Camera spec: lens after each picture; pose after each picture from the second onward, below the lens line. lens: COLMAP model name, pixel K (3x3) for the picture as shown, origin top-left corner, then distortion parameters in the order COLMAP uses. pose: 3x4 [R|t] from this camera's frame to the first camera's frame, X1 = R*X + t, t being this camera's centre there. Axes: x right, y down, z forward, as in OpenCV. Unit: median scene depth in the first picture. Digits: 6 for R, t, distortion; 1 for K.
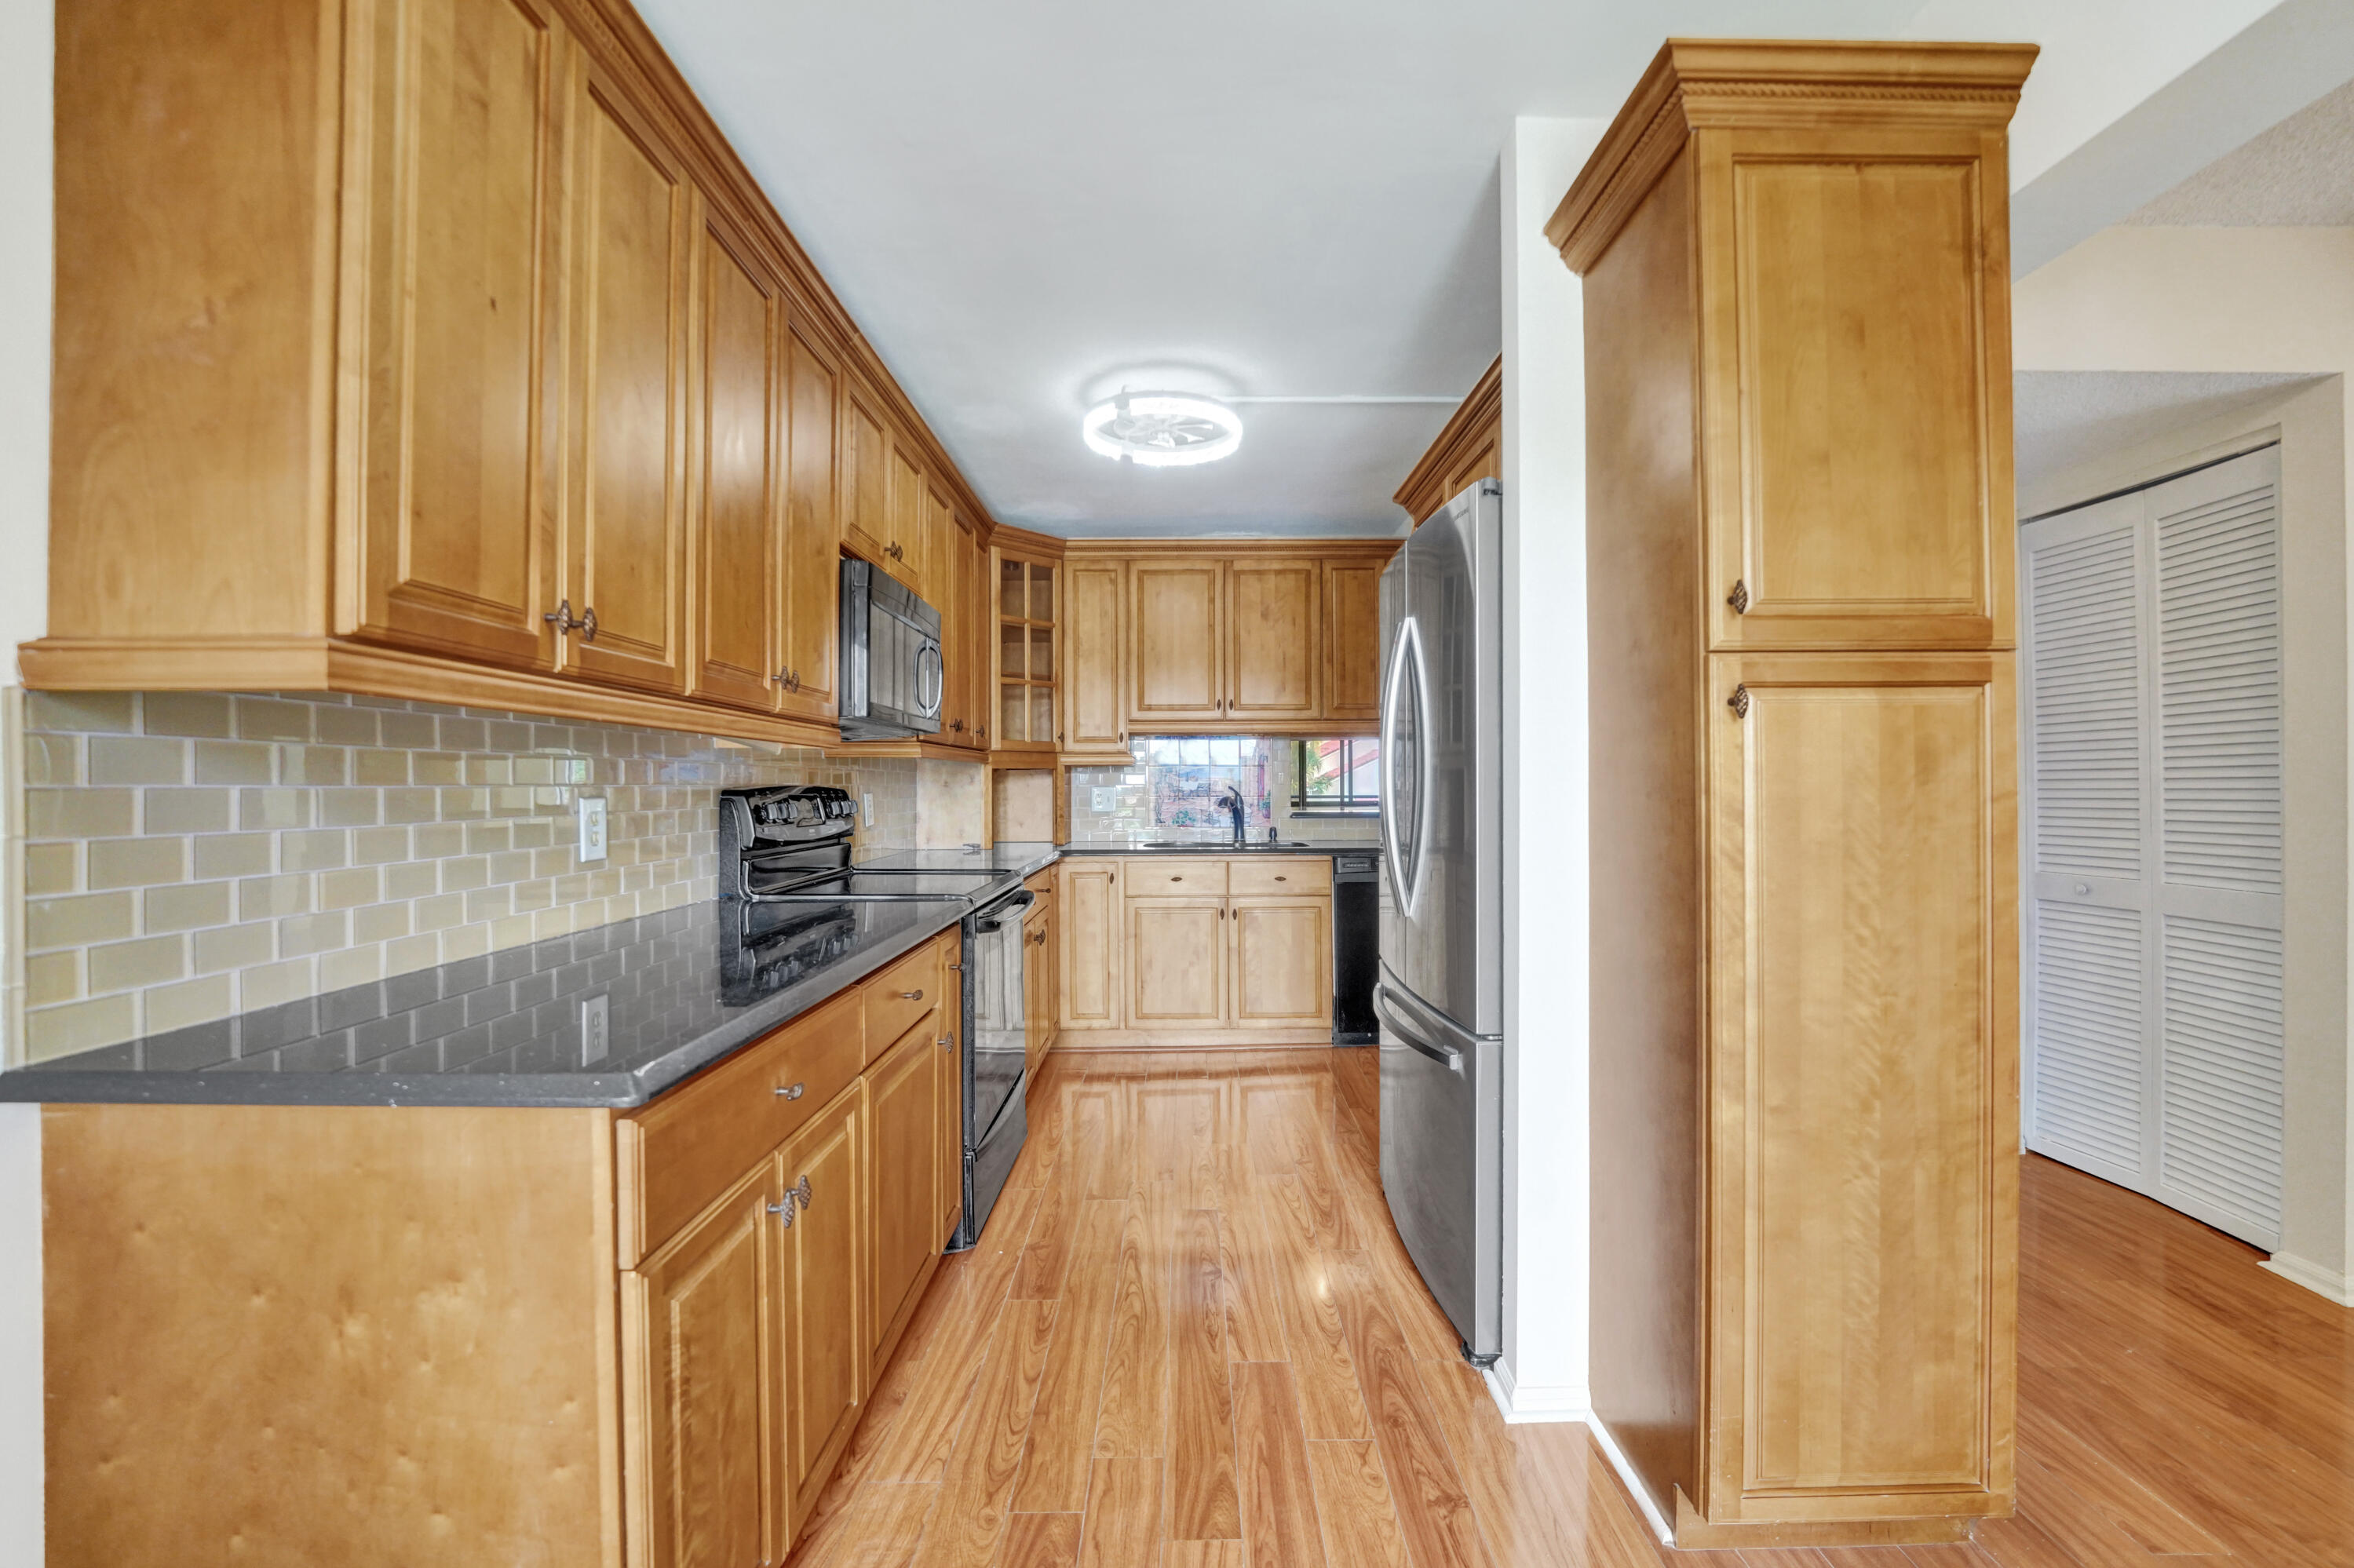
lens RADIAL K [[939.5, 0, 1176.1], [0, 939.5, 793.5], [0, 0, 1]] dist [-0.041719, -0.000075]
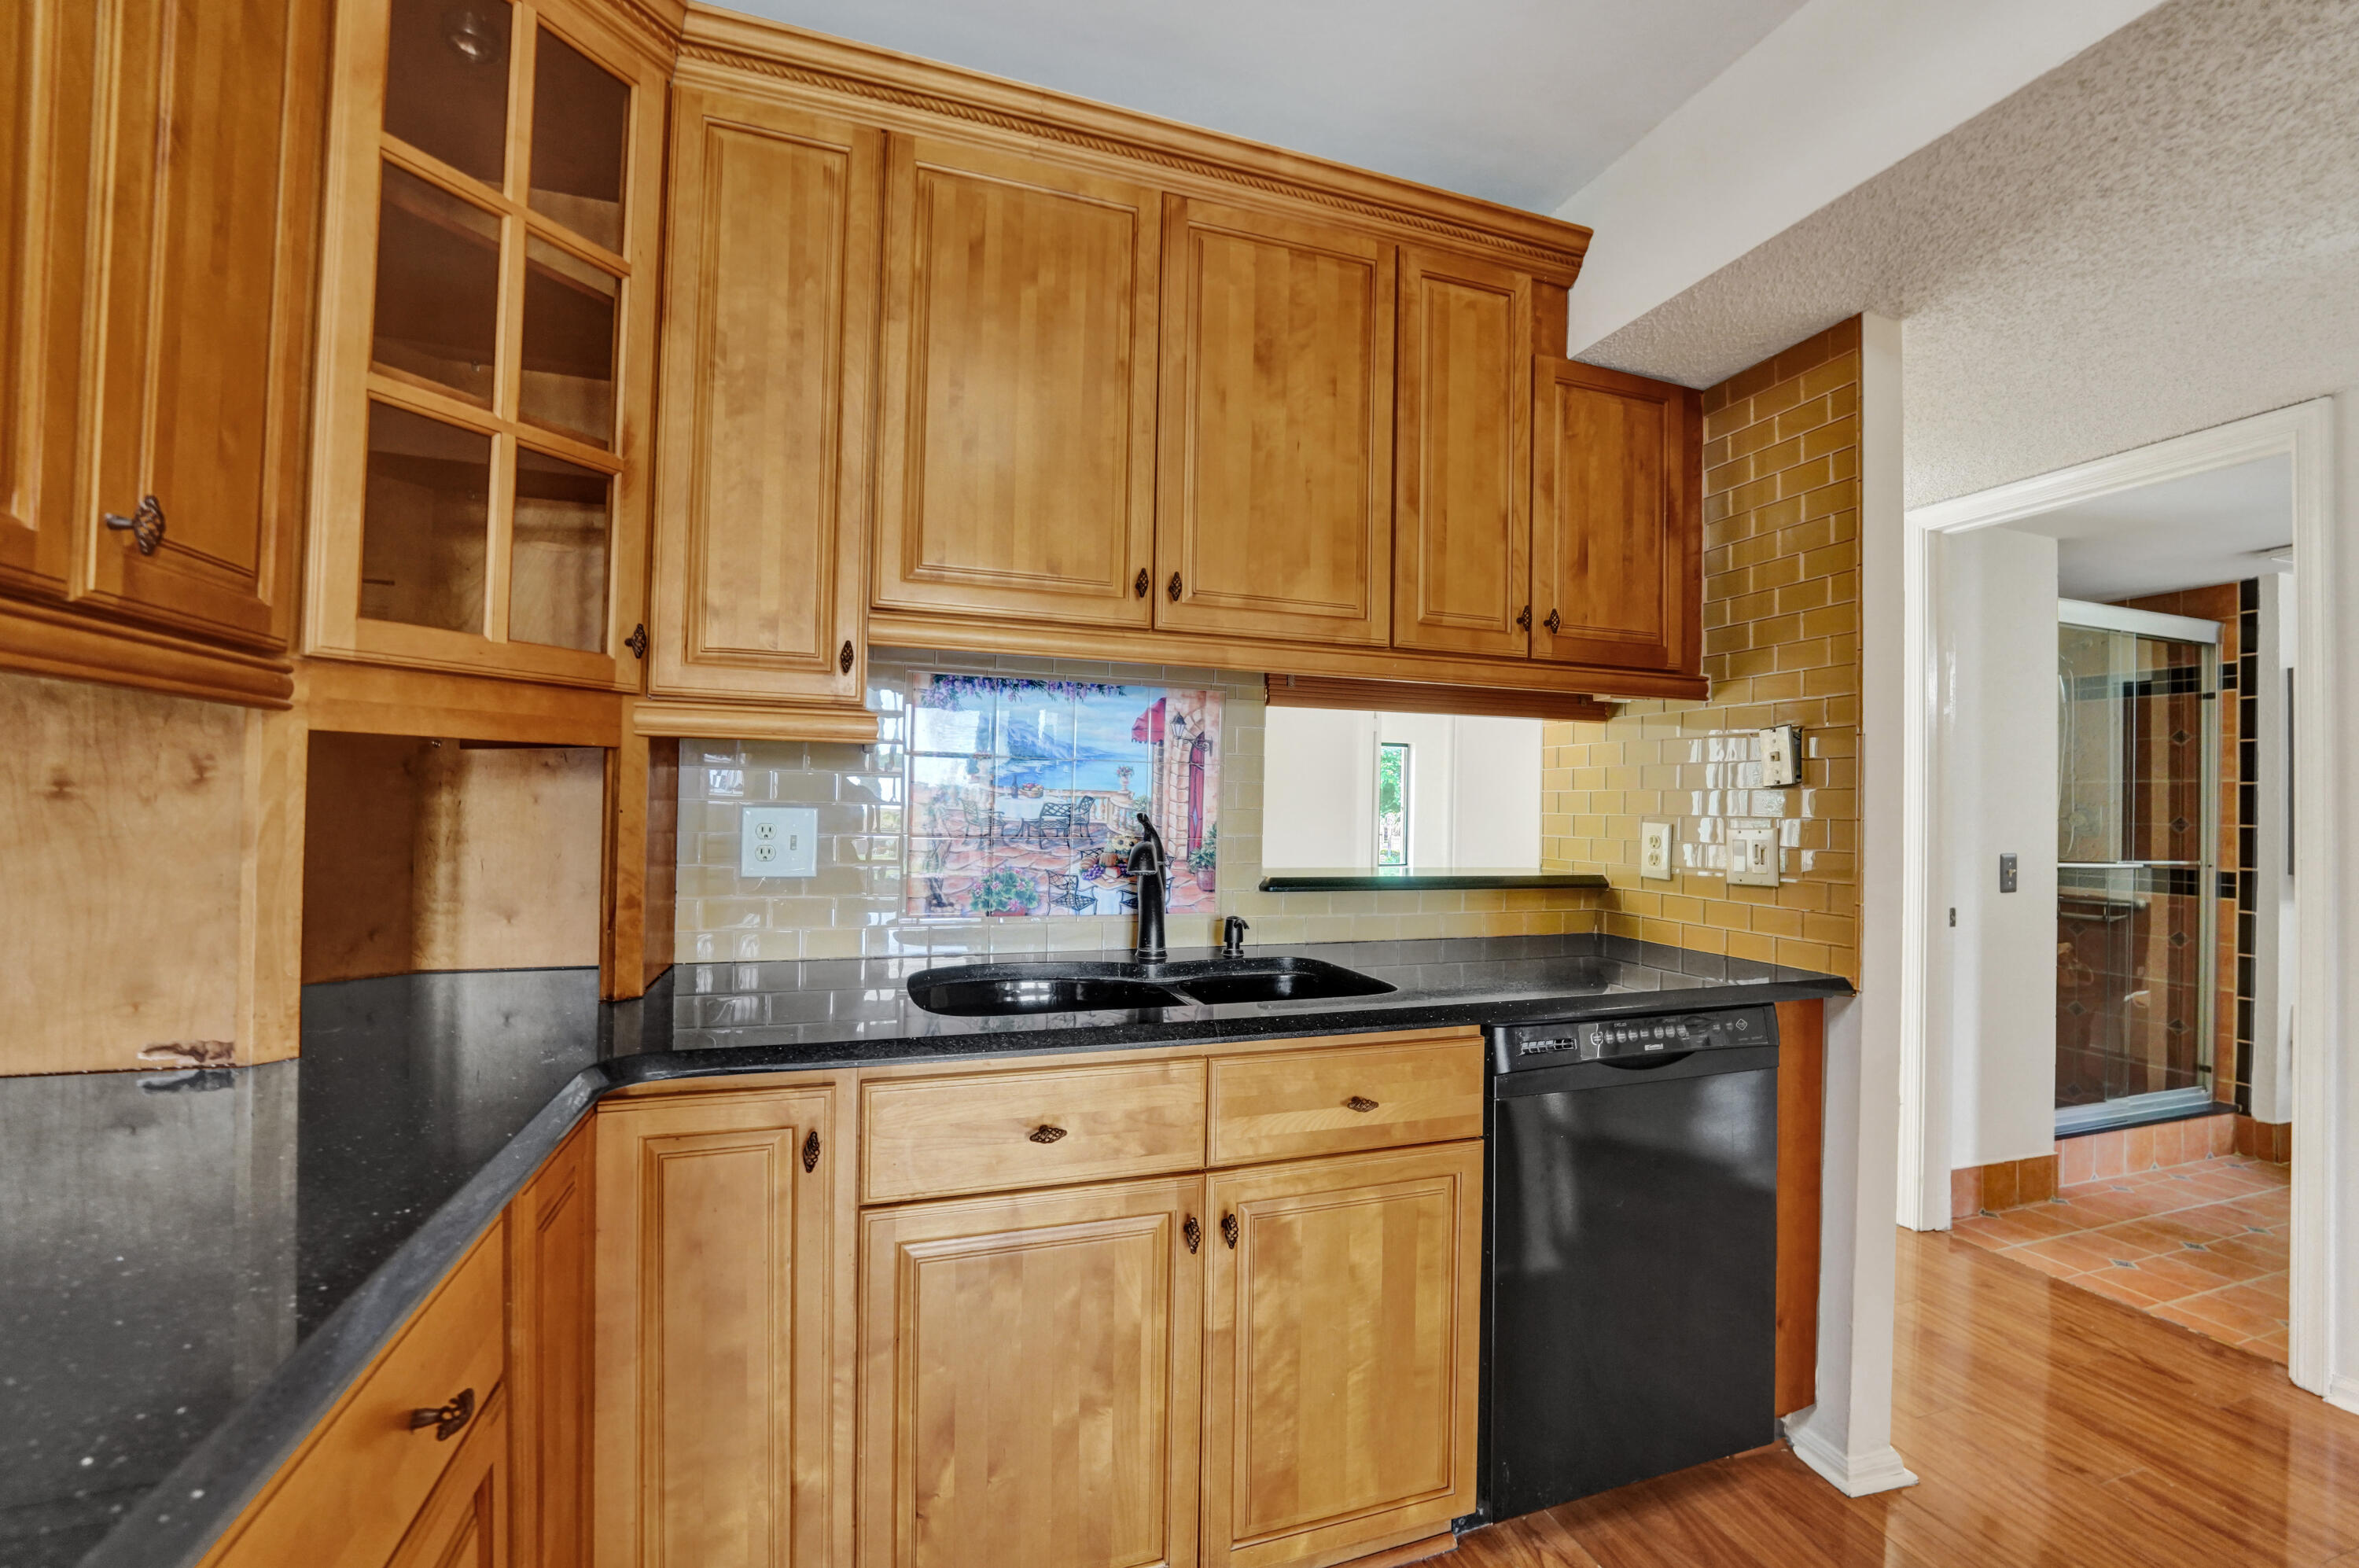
lens RADIAL K [[941.6, 0, 1178.6], [0, 941.6, 793.5], [0, 0, 1]] dist [-0.041719, -0.000075]
pose [[0.945846, 0.024575, 0.323685, -0.053481], [-0.019785, 0.999641, -0.018083, -0.009624], [-0.324013, 0.010699, 0.945992, 0.662452]]
